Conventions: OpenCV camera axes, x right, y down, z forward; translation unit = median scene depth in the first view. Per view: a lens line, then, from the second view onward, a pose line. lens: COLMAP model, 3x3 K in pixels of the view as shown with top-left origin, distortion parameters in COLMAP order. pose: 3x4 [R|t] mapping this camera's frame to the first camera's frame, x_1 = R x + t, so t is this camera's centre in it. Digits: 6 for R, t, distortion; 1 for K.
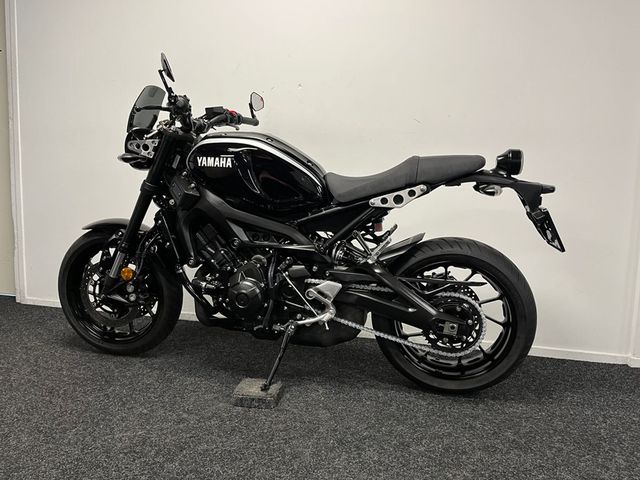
lens RADIAL K [[488.8, 0, 318.6], [0, 488.8, 234.8], [0, 0, 1]] dist [0.051540, -0.062665]
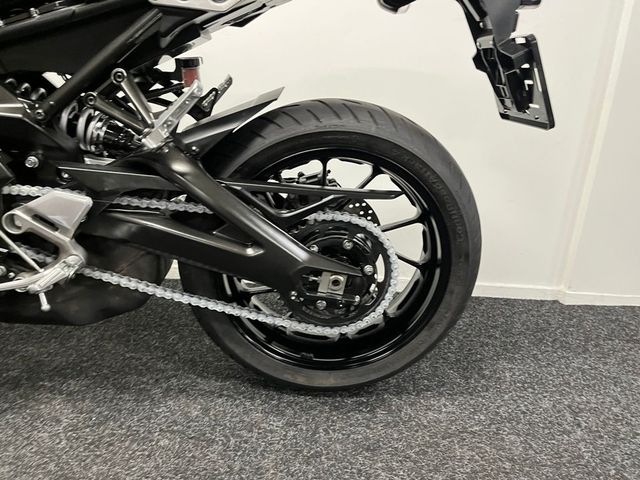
lens RADIAL K [[488.8, 0, 326.5], [0, 488.8, 234.4], [0, 0, 1]] dist [0.051540, -0.062665]
pose [[0.960684, -0.032052, 0.275788, 0.122019], [-0.021545, 0.981713, 0.189144, 0.045218], [-0.276808, -0.187650, 0.942425, 0.516669]]
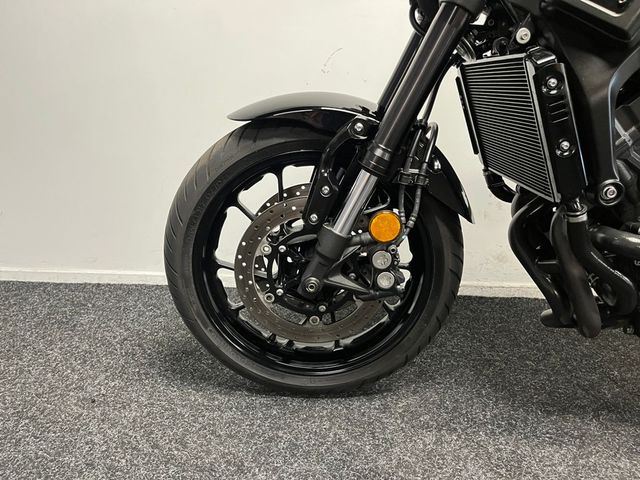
lens RADIAL K [[488.8, 0, 317.1], [0, 488.8, 240.9], [0, 0, 1]] dist [0.051540, -0.062665]
pose [[0.980435, -0.058669, 0.187896, -0.570796], [0.024535, 0.983530, 0.179072, 0.018323], [-0.195308, -0.170958, 0.965727, 0.677391]]
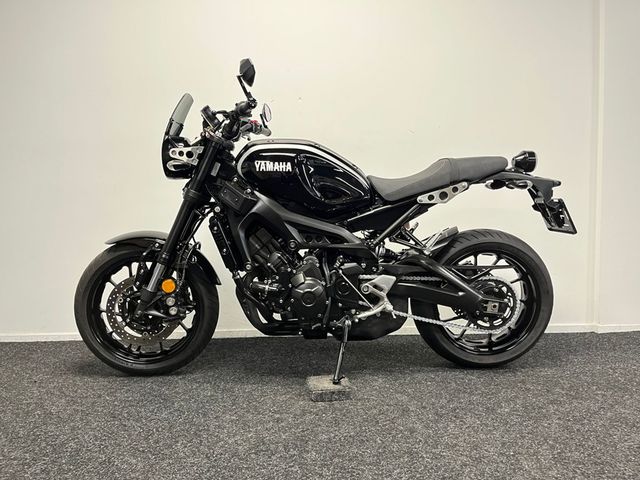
lens RADIAL K [[488.8, 0, 319.8], [0, 488.8, 235.2], [0, 0, 1]] dist [0.051540, -0.062665]
pose [[0.965735, -0.052618, 0.254140, -0.375011], [0.065083, 0.997042, -0.040882, 0.042023], [-0.251237, 0.056021, 0.966303, -0.007119]]
